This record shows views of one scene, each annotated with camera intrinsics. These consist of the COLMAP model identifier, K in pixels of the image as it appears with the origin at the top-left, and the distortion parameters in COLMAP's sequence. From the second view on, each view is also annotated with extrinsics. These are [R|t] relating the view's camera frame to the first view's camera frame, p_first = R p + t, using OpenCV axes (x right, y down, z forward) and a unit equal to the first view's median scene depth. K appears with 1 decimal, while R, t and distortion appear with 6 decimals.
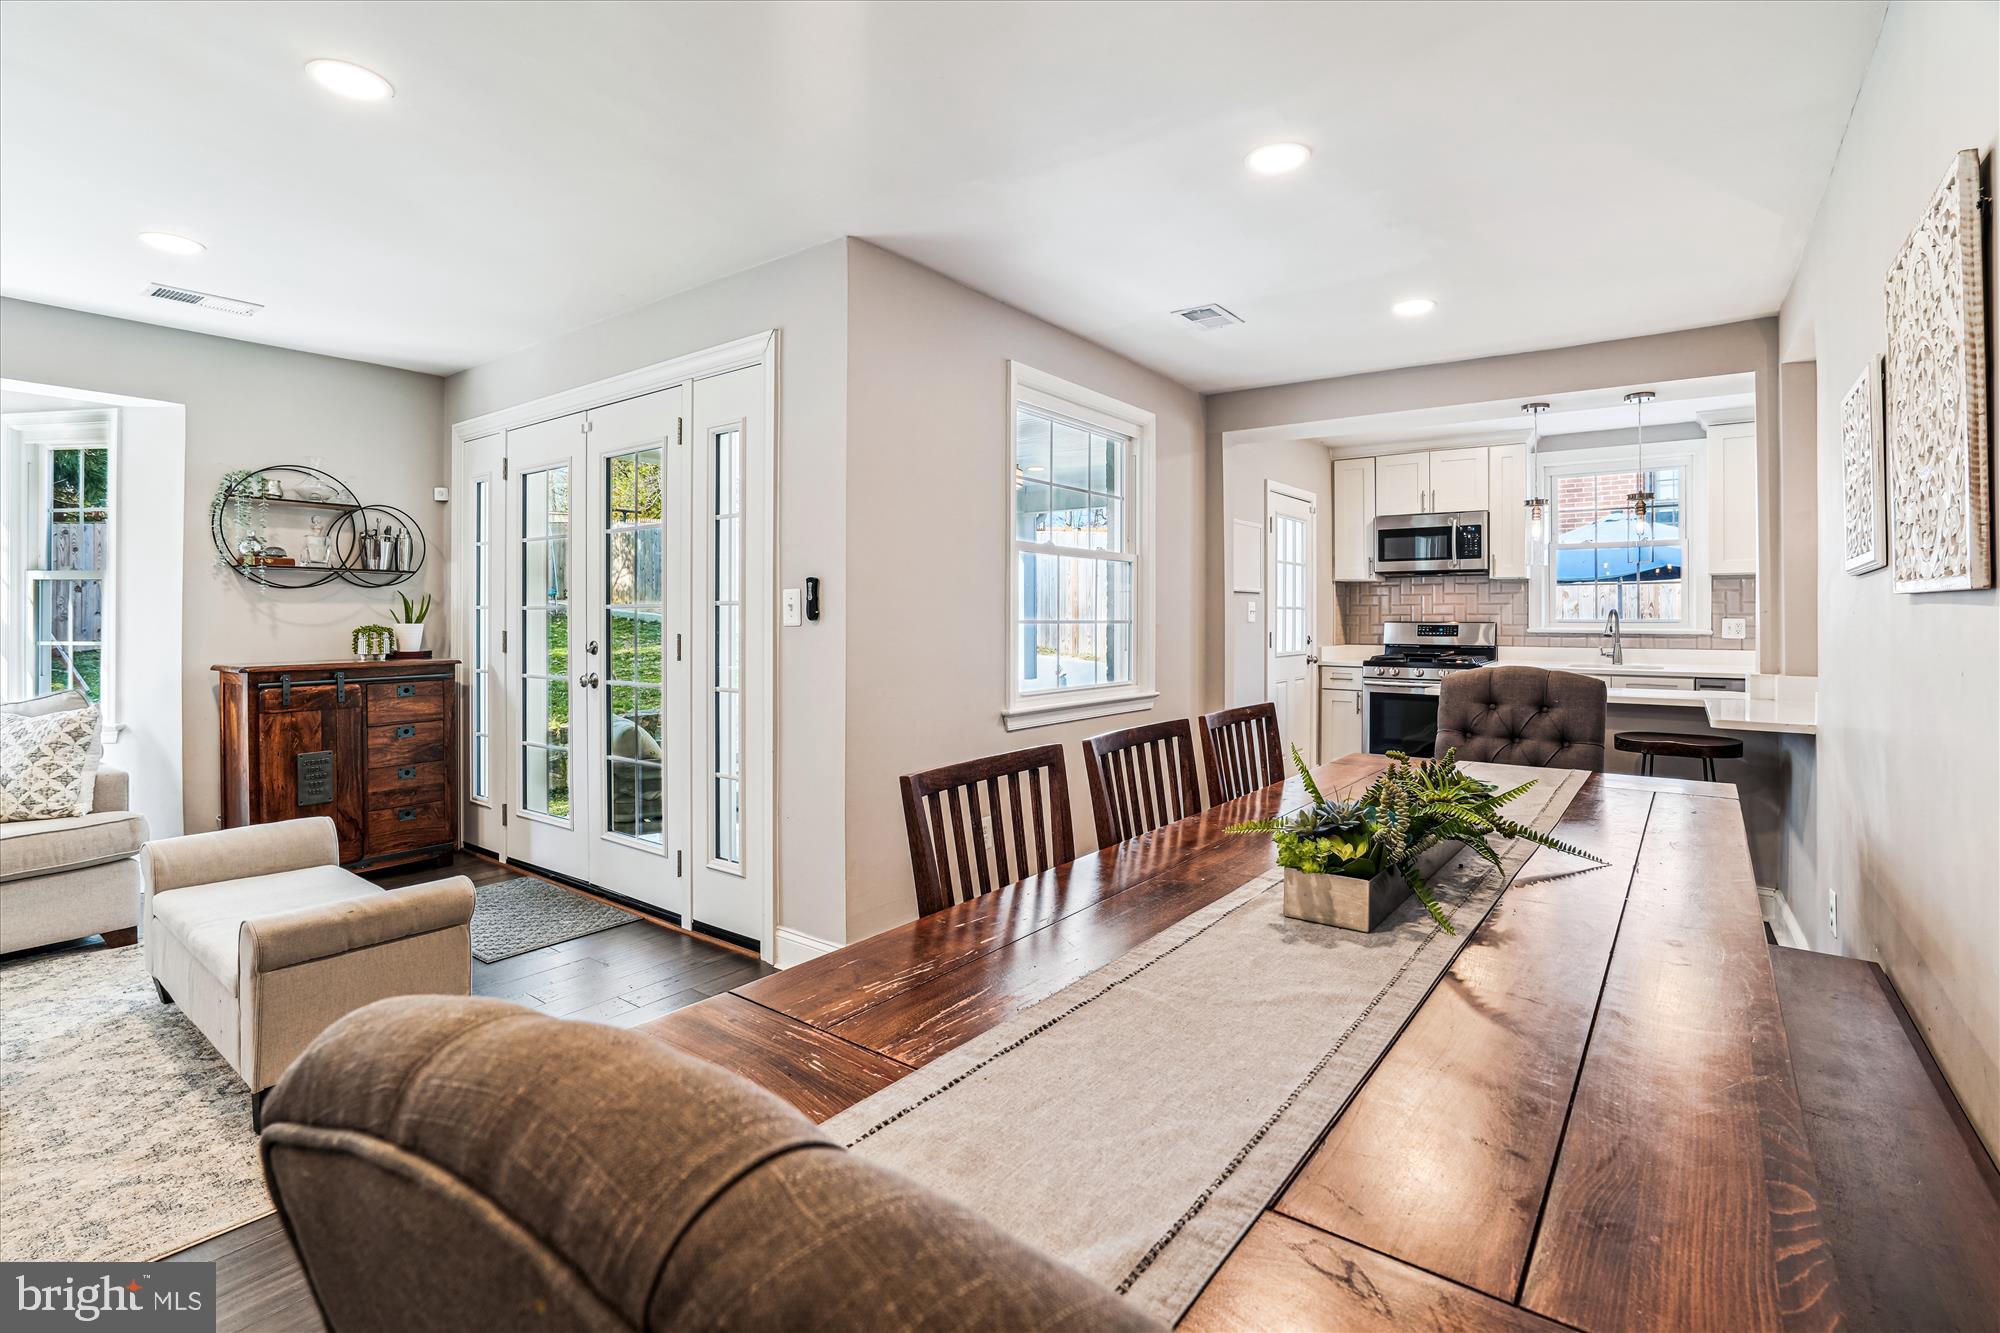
lens RADIAL K [[931.3, 0, 941.6], [0, 931.3, 622.1], [0, 0, 1]] dist [-0.040337, 0.014717]
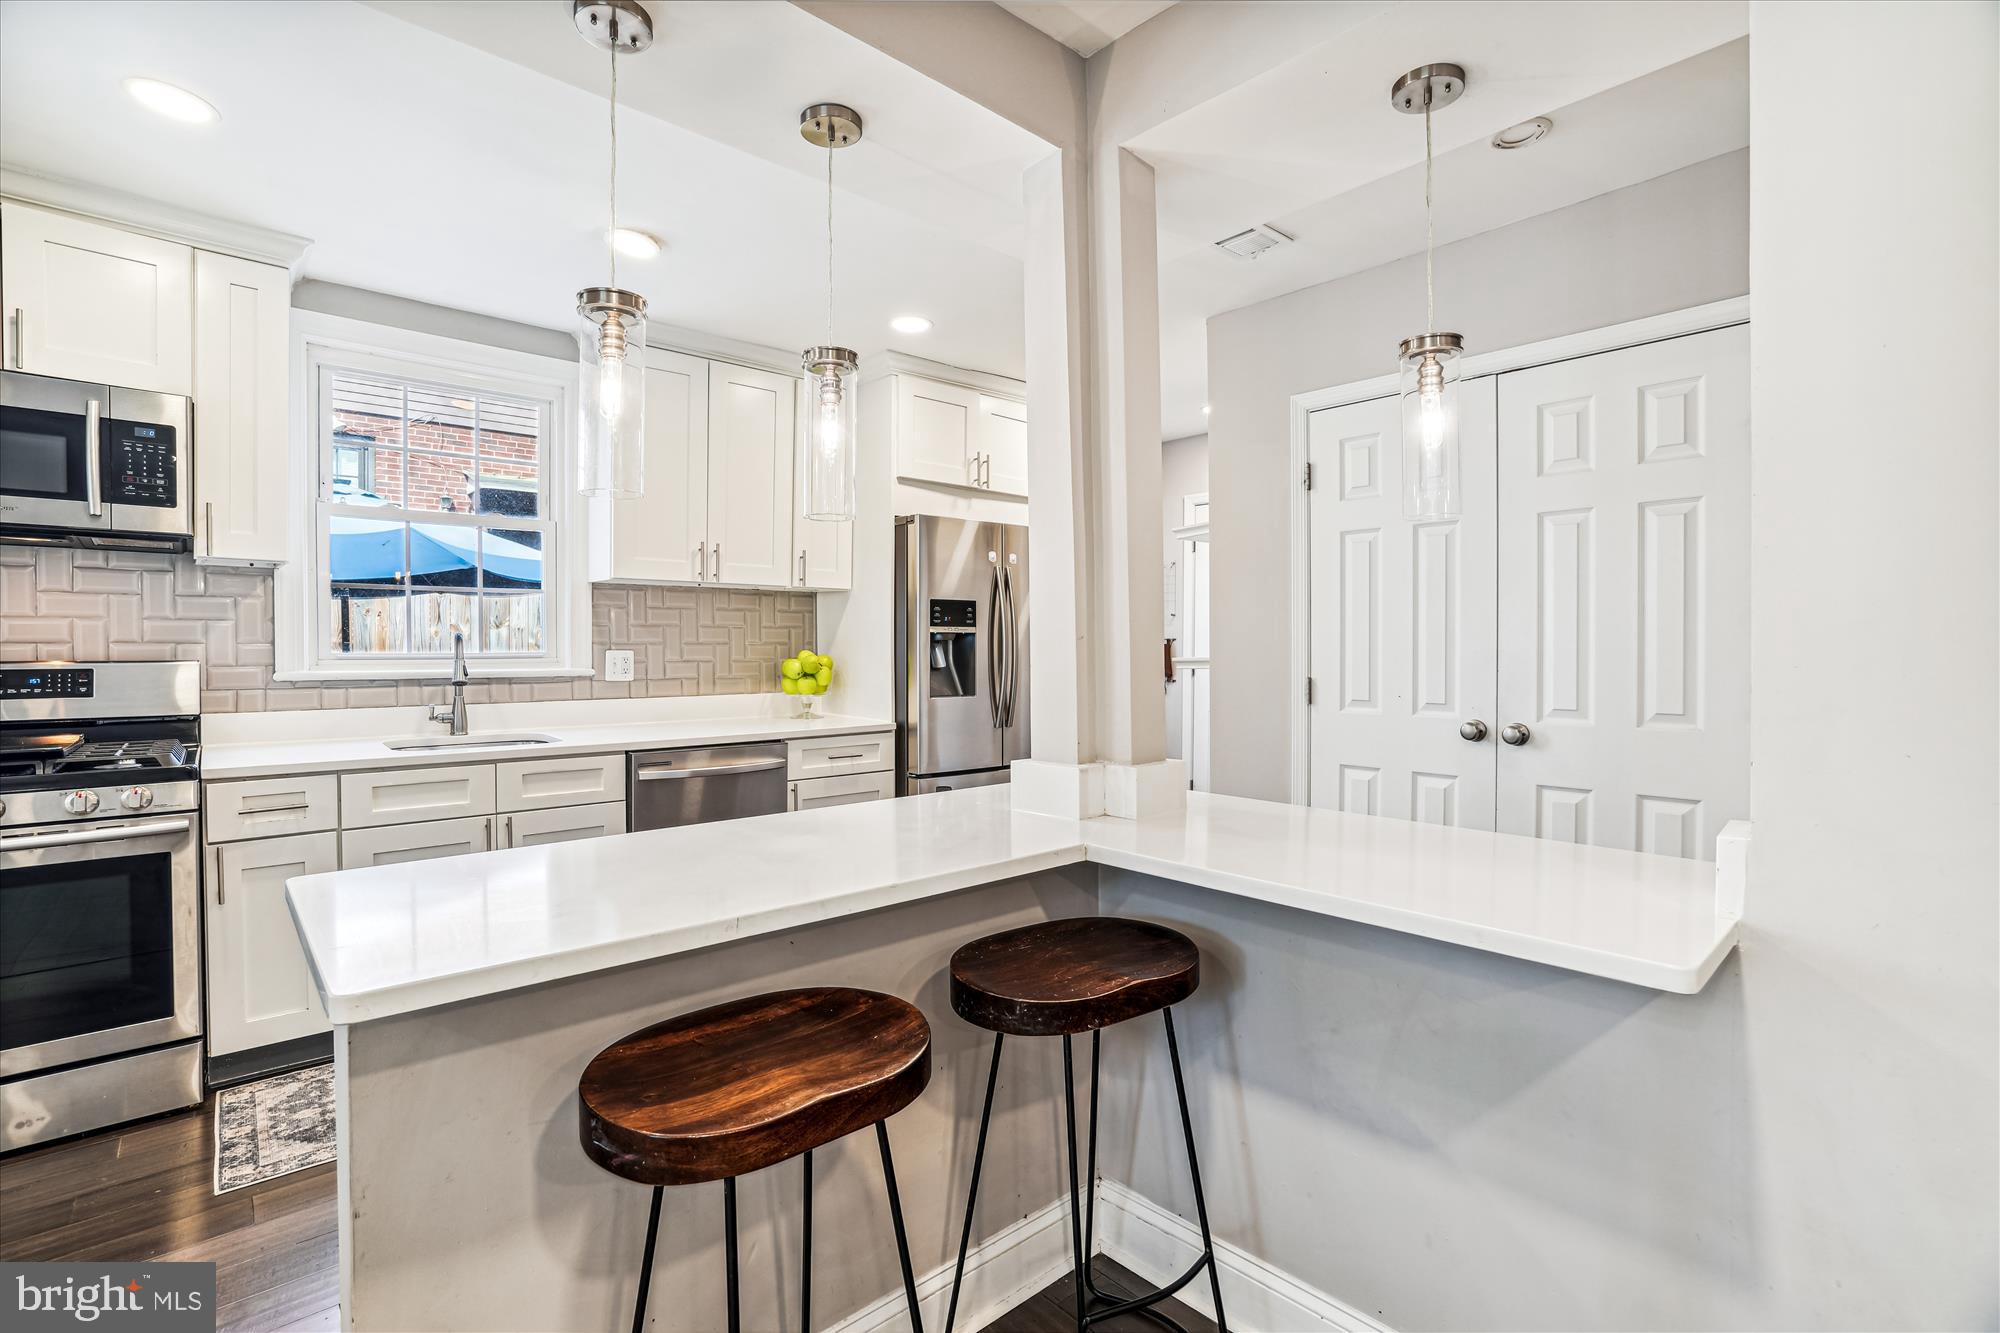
lens RADIAL K [[931.3, 0, 1016.3], [0, 931.3, 660.1], [0, 0, 1]] dist [-0.040337, 0.014717]
pose [[0.153540, -0.015151, 0.988026, 0.330260], [0.005268, 0.999881, 0.014514, -0.006201], [-0.988128, 0.002977, 0.153602, 0.777819]]
